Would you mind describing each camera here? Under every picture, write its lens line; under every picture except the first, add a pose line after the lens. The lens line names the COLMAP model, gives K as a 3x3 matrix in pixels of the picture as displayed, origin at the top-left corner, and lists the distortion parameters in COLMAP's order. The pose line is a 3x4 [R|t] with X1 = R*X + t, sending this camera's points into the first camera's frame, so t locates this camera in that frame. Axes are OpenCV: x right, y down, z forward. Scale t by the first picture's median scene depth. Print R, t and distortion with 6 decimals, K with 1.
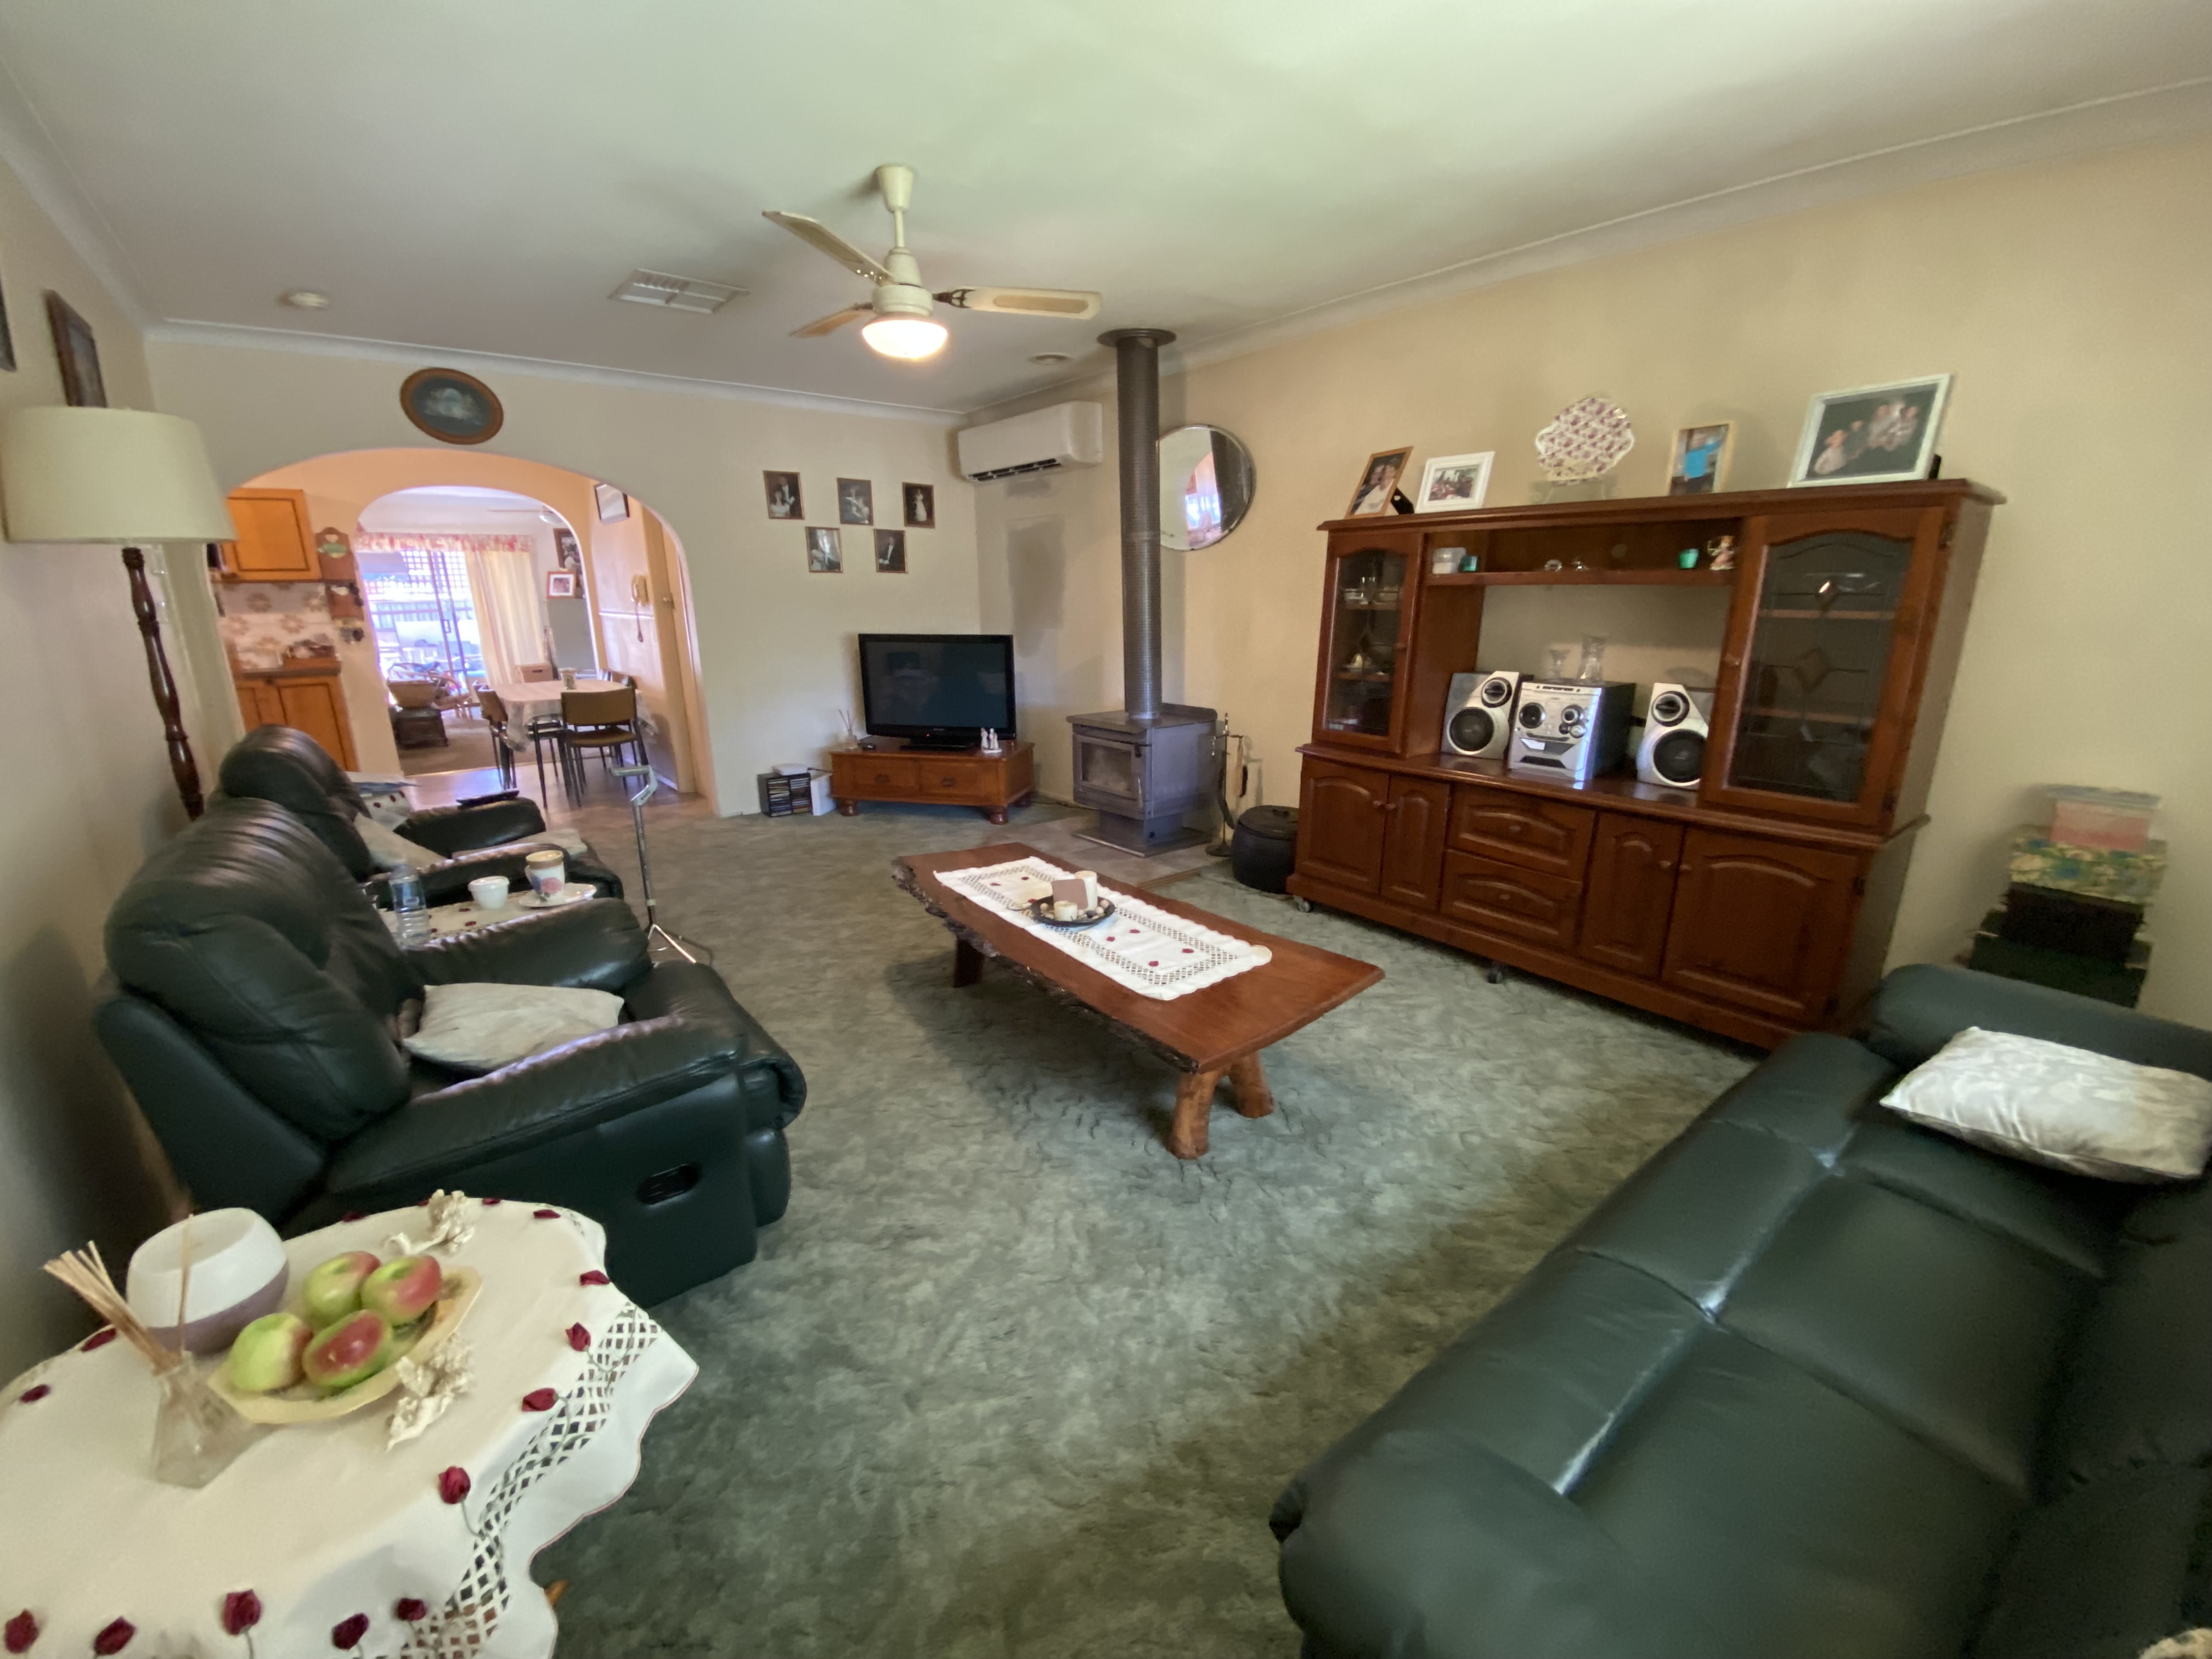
lens RADIAL K [[900.7, 0, 1091.0], [0, 900.7, 840.2], [0, 0, 1]] dist [0.019577, -0.024224]
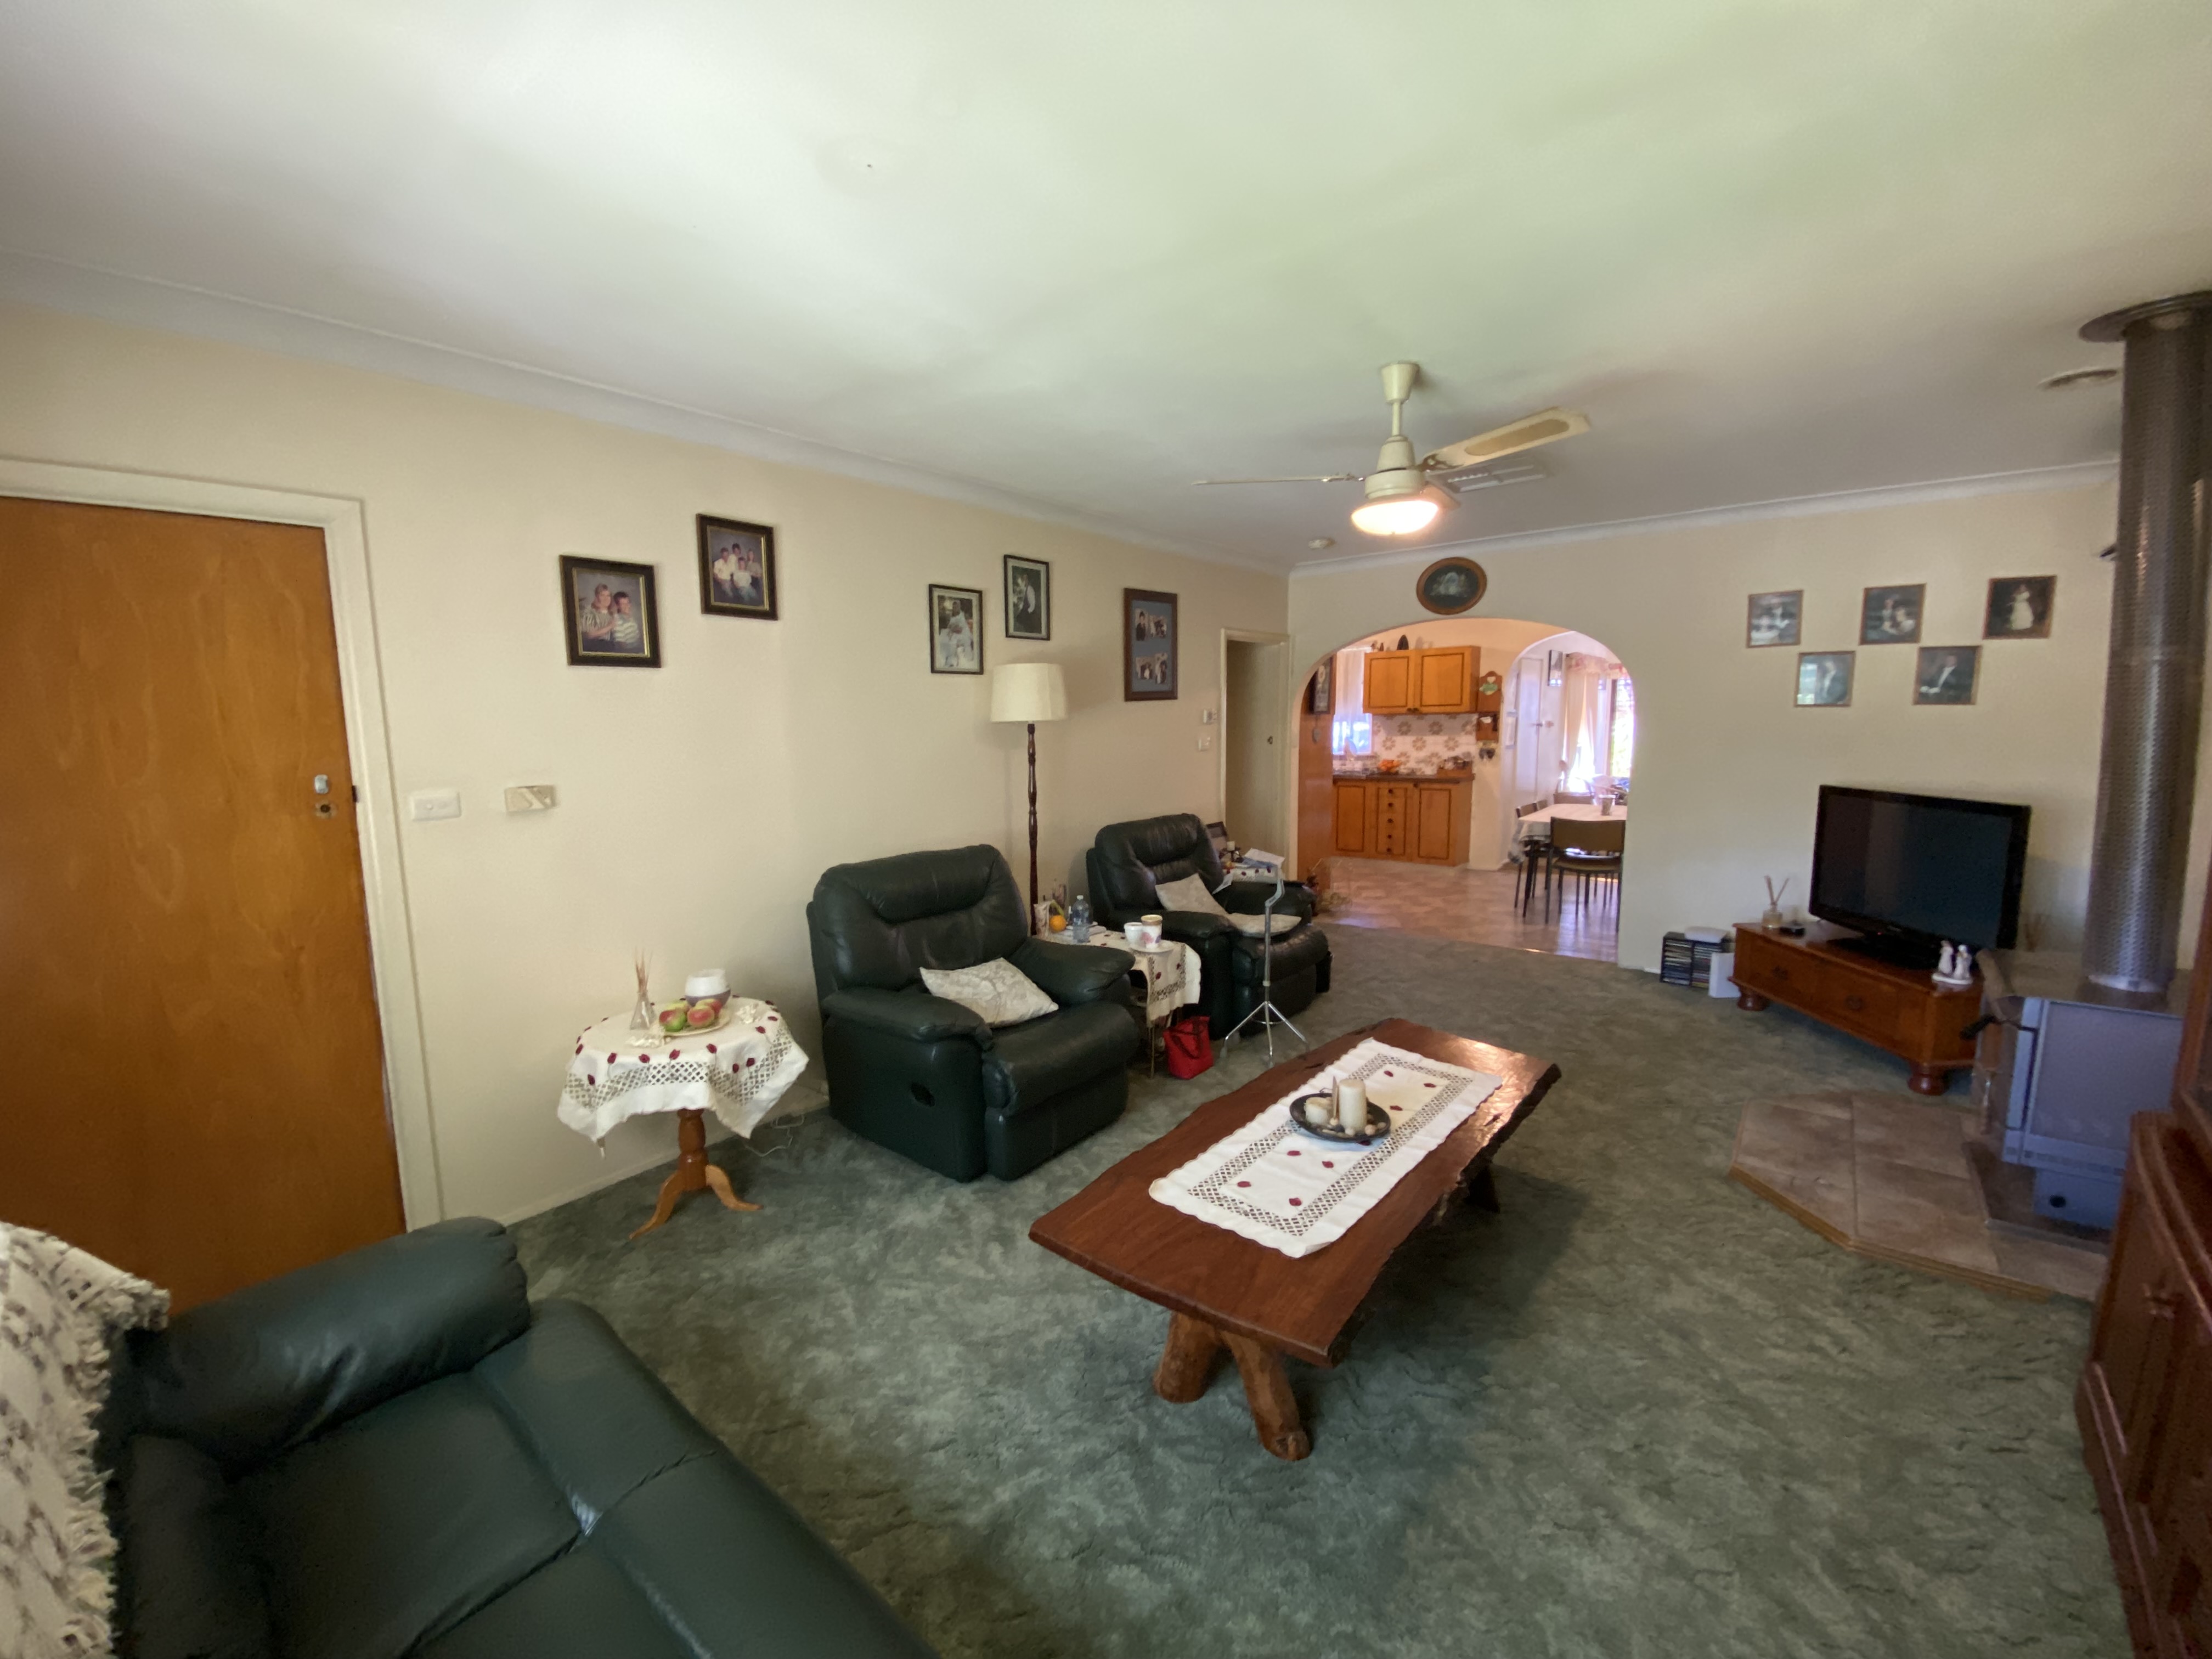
lens RADIAL K [[900.7, 0, 1091.0], [0, 900.7, 840.2], [0, 0, 1]] dist [0.019577, -0.024224]
pose [[0.191794, 0.138455, -0.971620, 0.369507], [-0.245688, 0.965250, 0.089049, -0.099649], [0.950186, 0.221636, 0.219146, 0.253796]]
